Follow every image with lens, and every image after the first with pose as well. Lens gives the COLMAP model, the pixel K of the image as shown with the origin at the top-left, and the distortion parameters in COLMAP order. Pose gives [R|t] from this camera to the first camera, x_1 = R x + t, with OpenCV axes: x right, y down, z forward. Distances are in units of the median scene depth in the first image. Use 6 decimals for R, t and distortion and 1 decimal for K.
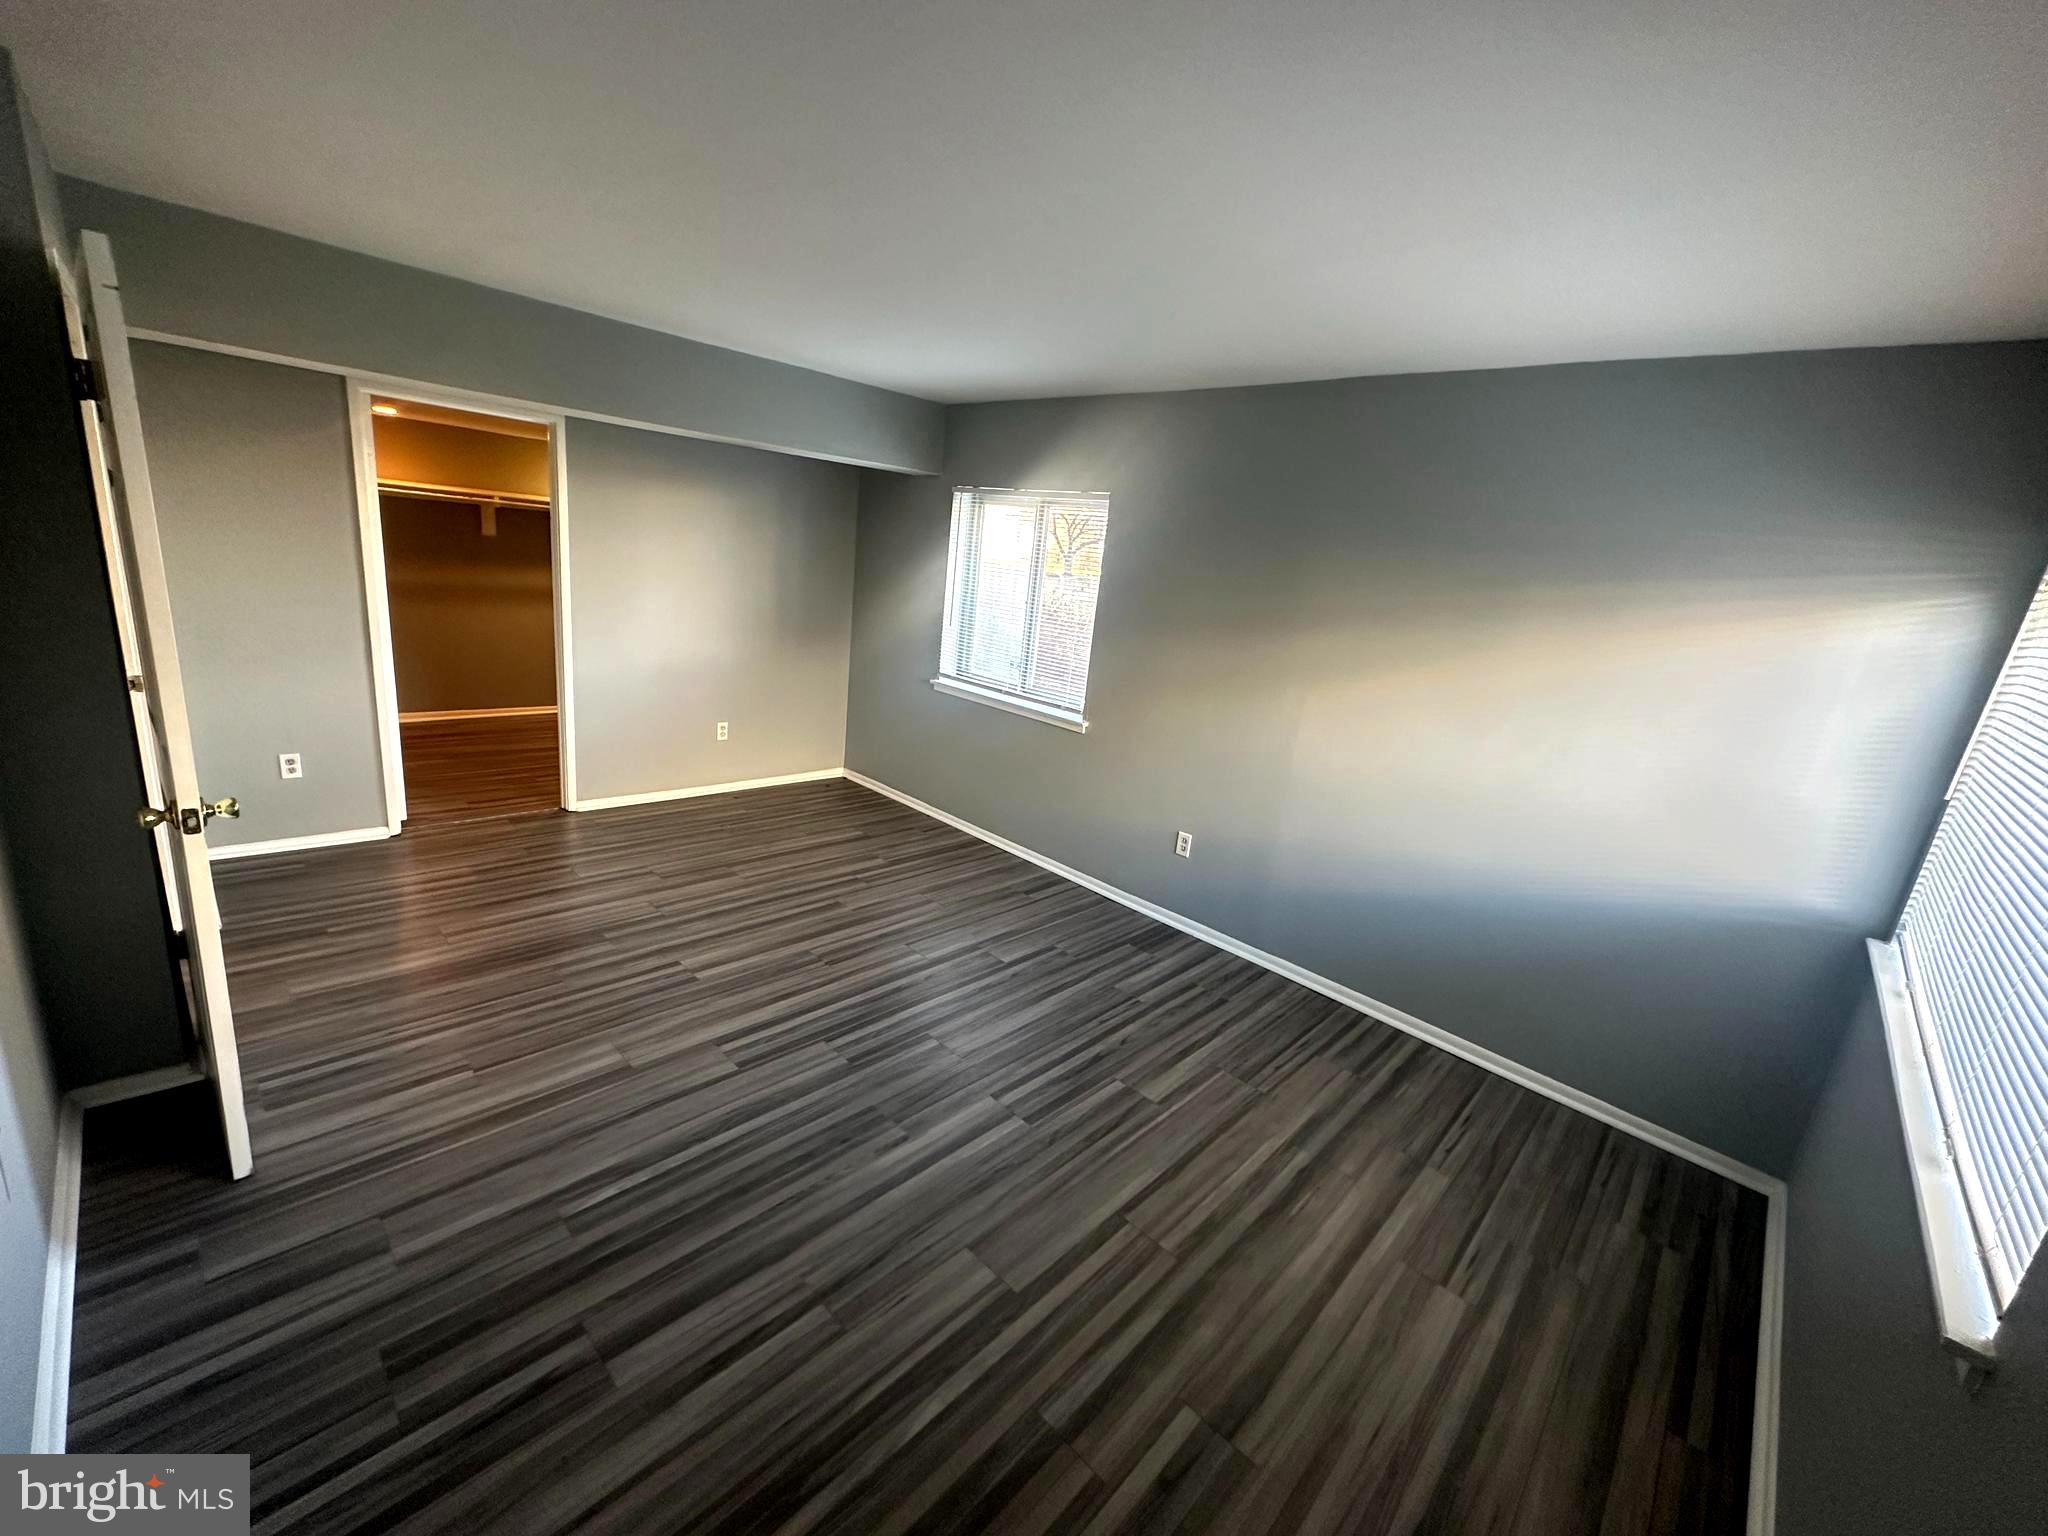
lens RADIAL K [[816.8, 0, 1024.0], [0, 816.8, 768.0], [0, 0, 1]] dist [0.000955, 0.000383]
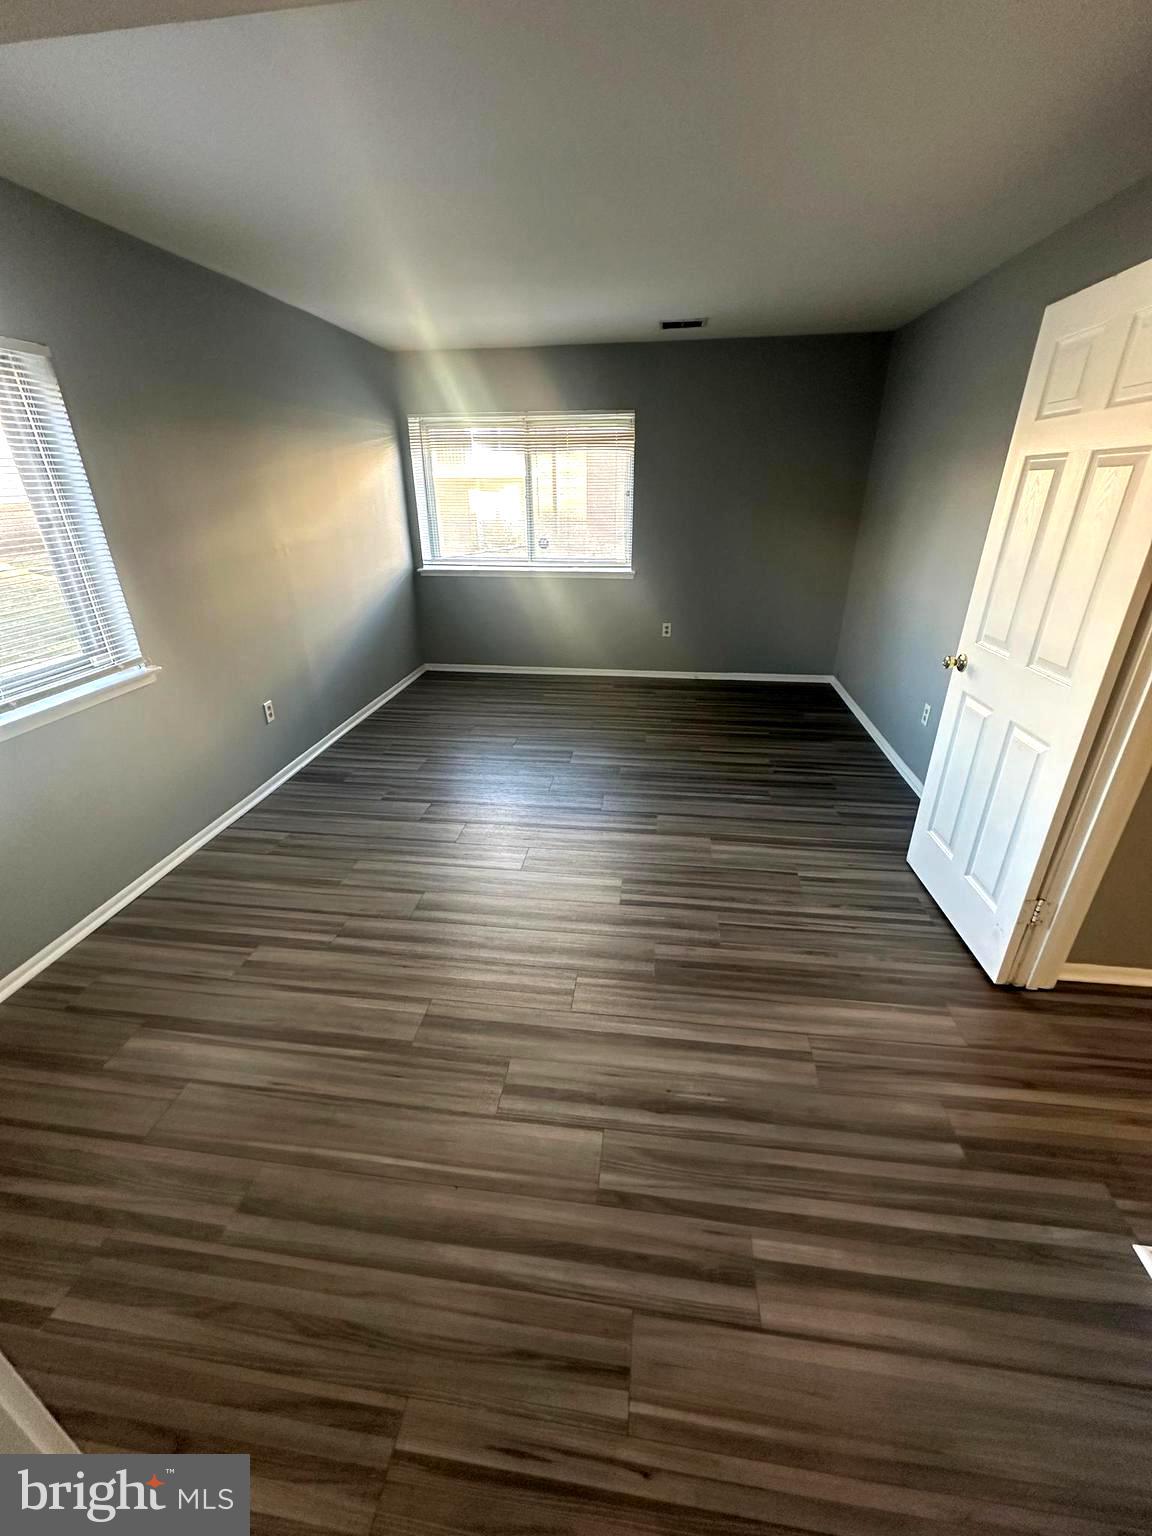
lens RADIAL K [[612.6, 0, 578.2], [0, 612.6, 766.3], [0, 0, 1]] dist [0.000955, 0.000383]
pose [[-0.587875, -0.433194, 0.683188, -0.989297], [0.152379, 0.770117, 0.619435, -0.455485], [-0.794470, 0.468254, -0.386723, 1.469853]]
